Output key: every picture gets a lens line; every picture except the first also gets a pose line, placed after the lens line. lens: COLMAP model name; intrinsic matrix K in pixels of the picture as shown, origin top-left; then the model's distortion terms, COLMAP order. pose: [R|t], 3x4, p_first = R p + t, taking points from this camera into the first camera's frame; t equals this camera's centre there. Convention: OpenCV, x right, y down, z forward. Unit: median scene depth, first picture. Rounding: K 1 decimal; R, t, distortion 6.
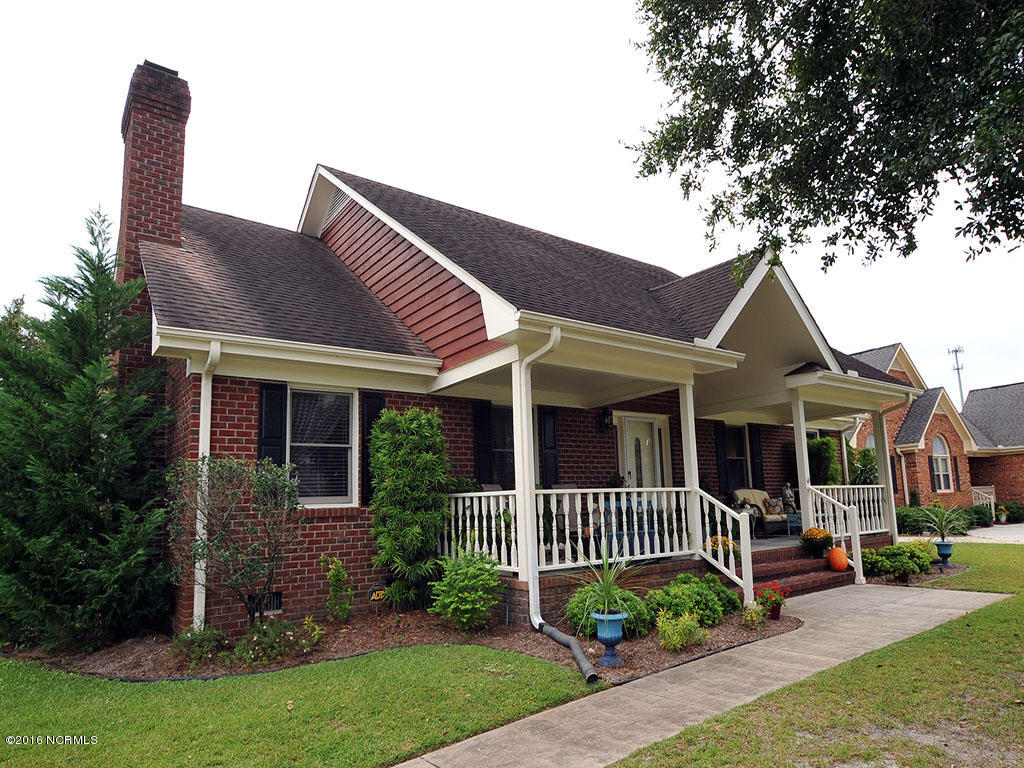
lens RADIAL K [[622.0, 0, 512.0], [0, 622.0, 384.0], [0, 0, 1]] dist [-0.001839, -0.000517]
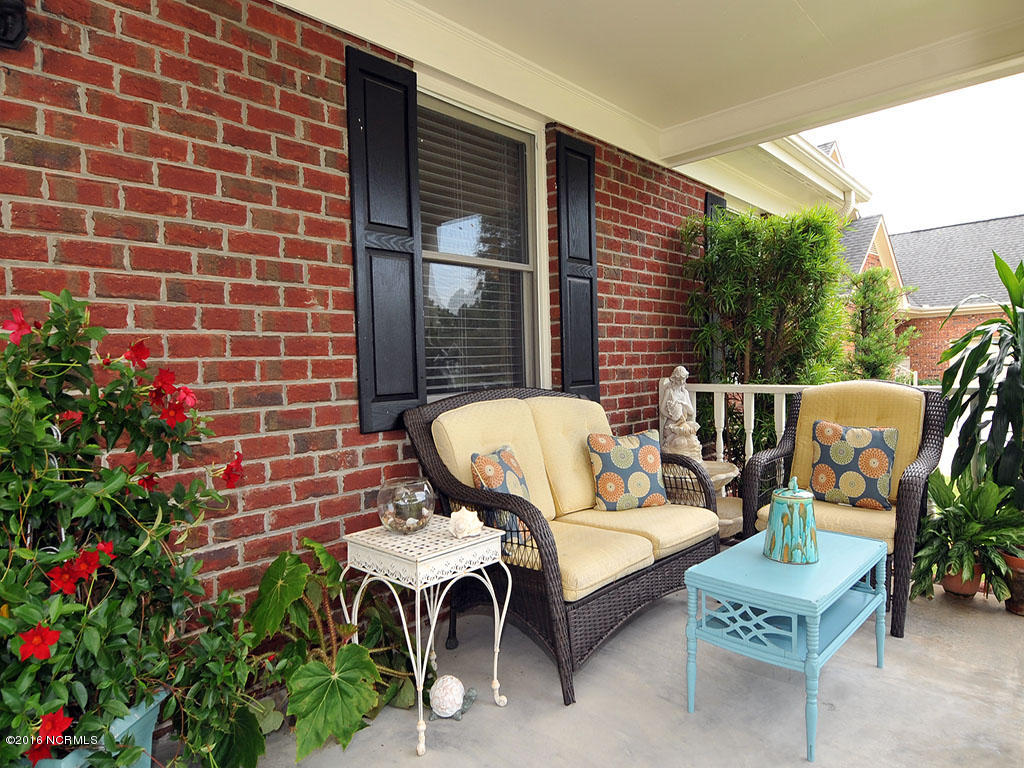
lens RADIAL K [[622.0, 0, 512.0], [0, 622.0, 384.0], [0, 0, 1]] dist [-0.001839, -0.000517]
pose [[0.979548, -0.012228, 0.200841, 0.317766], [-0.028706, 0.979449, 0.199637, 0.114319], [-0.199155, -0.201319, 0.959066, 0.754132]]
